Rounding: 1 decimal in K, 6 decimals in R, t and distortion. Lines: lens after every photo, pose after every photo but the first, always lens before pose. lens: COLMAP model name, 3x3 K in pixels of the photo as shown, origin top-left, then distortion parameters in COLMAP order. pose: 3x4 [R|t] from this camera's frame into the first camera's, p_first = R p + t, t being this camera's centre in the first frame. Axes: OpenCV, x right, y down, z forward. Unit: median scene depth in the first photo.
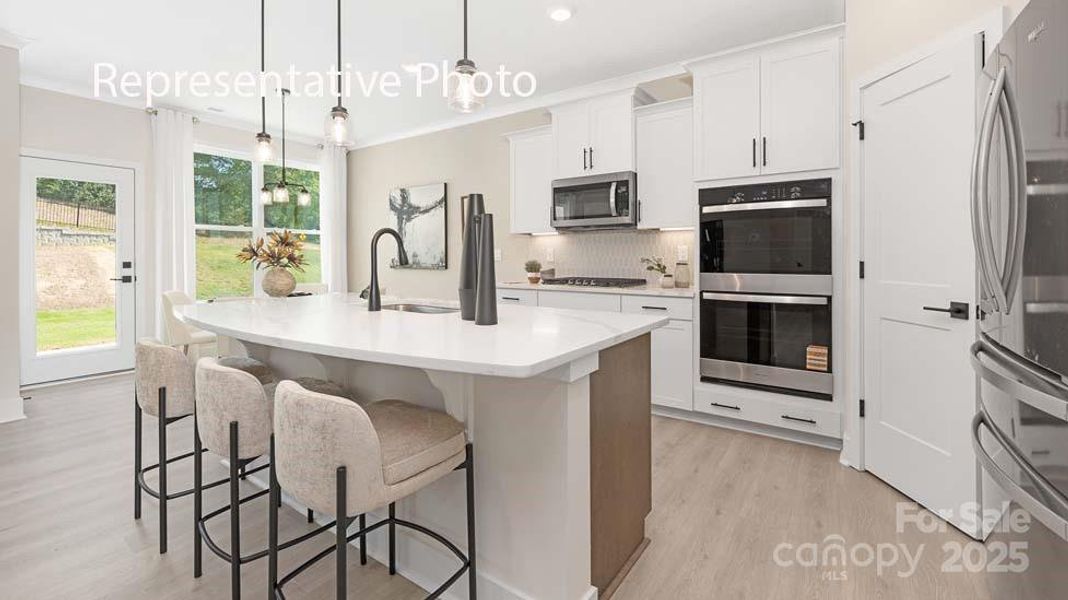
lens RADIAL K [[454.7, 0, 536.9], [0, 454.7, 257.7], [0, 0, 1]] dist [0.000296, 0.000094]
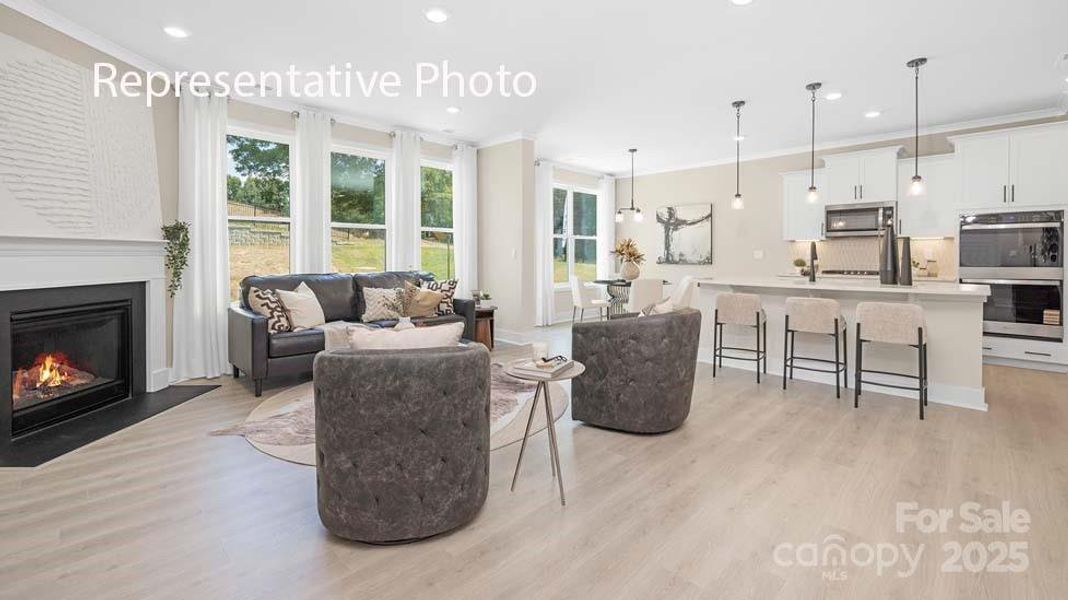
lens RADIAL K [[454.7, 0, 536.9], [0, 454.7, 257.7], [0, 0, 1]] dist [0.000296, 0.000094]
pose [[0.986060, 0.005225, -0.166306, -0.501644], [-0.004943, 0.999986, 0.002107, 0.003899], [0.166315, -0.001256, 0.986072, -0.496928]]
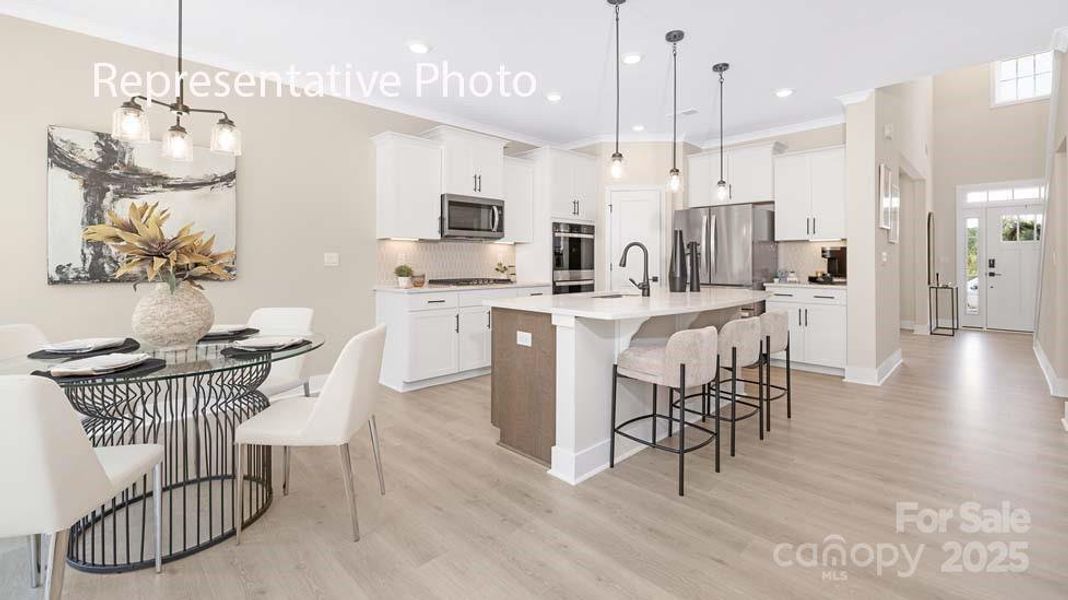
lens RADIAL K [[454.7, 0, 536.9], [0, 454.7, 257.7], [0, 0, 1]] dist [0.000296, 0.000094]
pose [[0.179391, 0.008908, 0.983737, -0.780864], [0.002137, 0.999953, -0.009444, -0.000202], [-0.983775, 0.003796, 0.179364, 0.440287]]
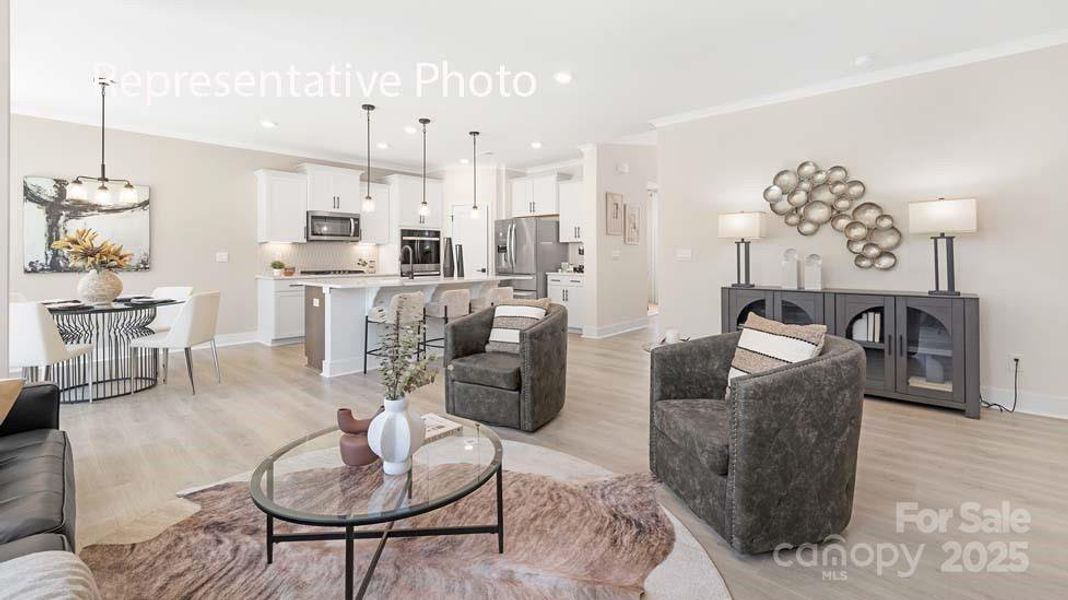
lens RADIAL K [[456.4, 0, 539.0], [0, 456.4, 253.5], [0, 0, 1]] dist [-0.002472, -0.000720]
pose [[0.117455, 0.008077, 0.993045, -1.115898], [0.006514, 0.999939, -0.008904, 0.001264], [-0.993057, 0.007515, 0.117395, 0.006074]]
